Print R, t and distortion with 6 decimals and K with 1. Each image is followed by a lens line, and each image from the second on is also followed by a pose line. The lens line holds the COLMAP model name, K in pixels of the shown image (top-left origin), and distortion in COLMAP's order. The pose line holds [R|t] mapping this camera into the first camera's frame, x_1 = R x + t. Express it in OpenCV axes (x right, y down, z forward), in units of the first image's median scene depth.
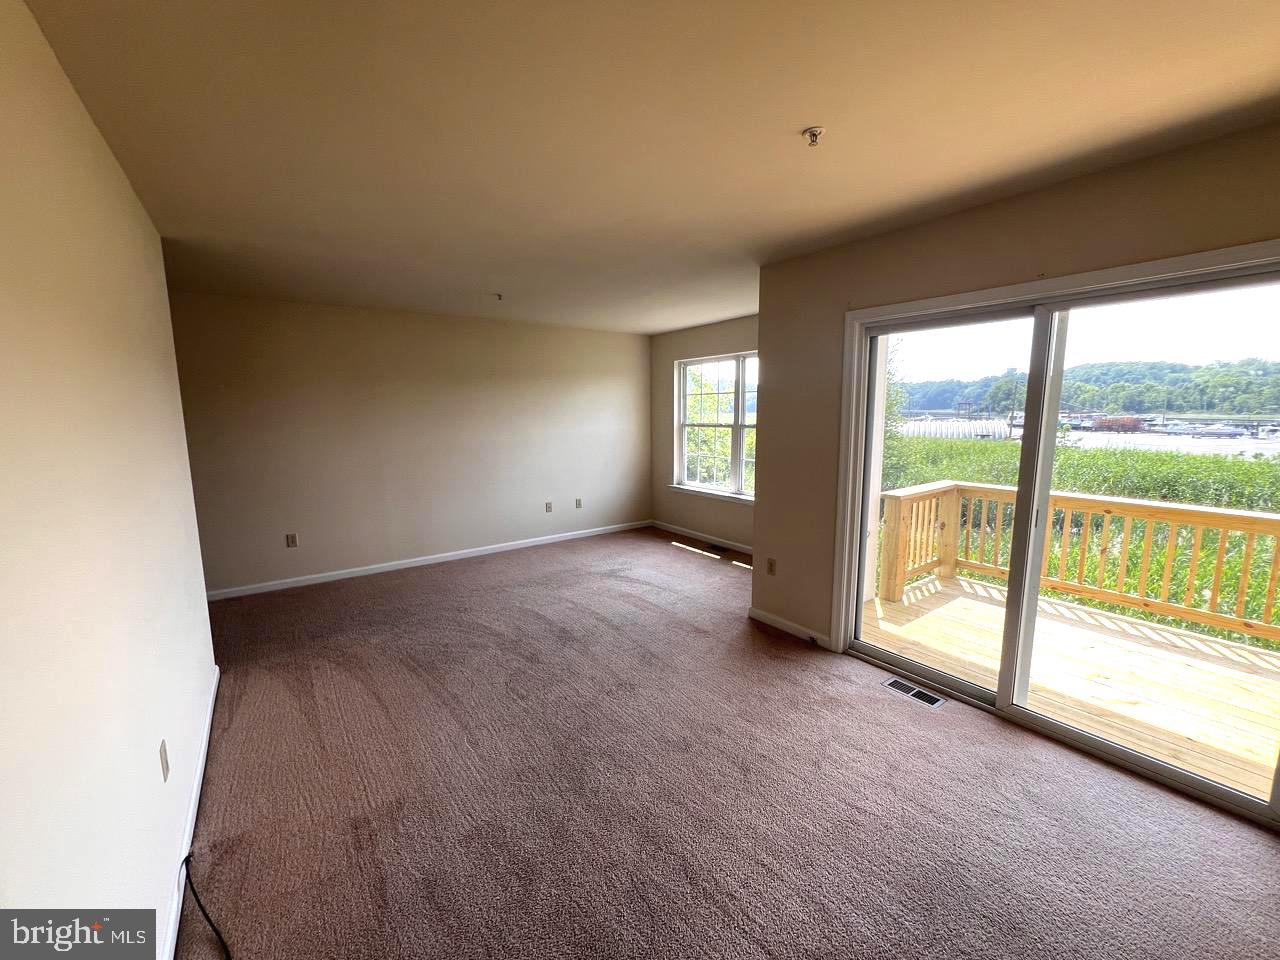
lens RADIAL K [[521.4, 0, 633.0], [0, 521.4, 477.8], [0, 0, 1]] dist [0.003811, -0.000172]
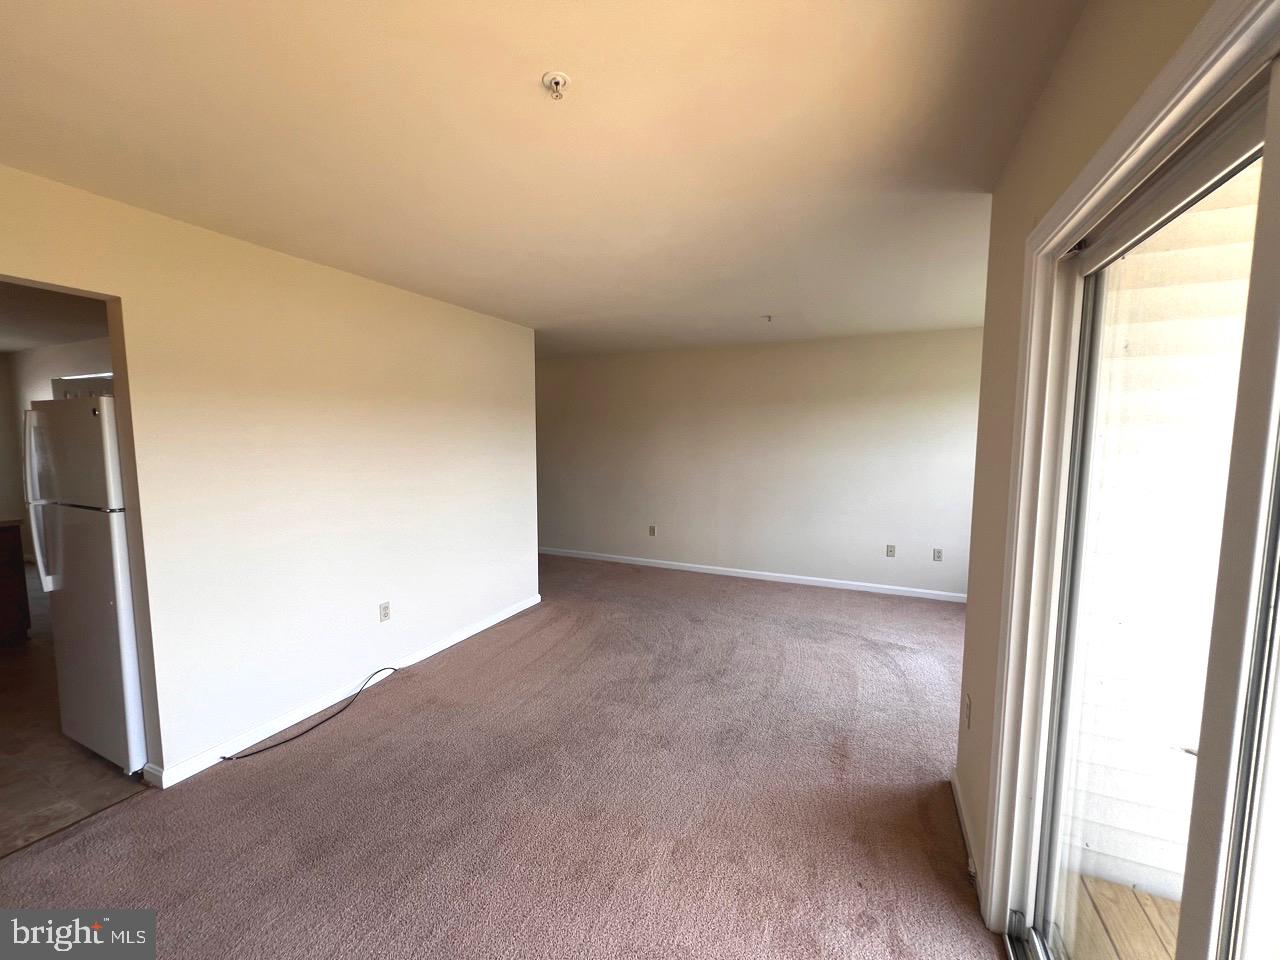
lens RADIAL K [[507.7, 0, 630.3], [0, 507.7, 480.6], [0, 0, 1]] dist [-0.009044, -0.000207]
pose [[0.490754, 0.087575, -0.866886, 0.495053], [-0.119032, 0.992346, 0.032864, -0.048993], [0.863129, 0.087059, 0.497422, 0.352934]]
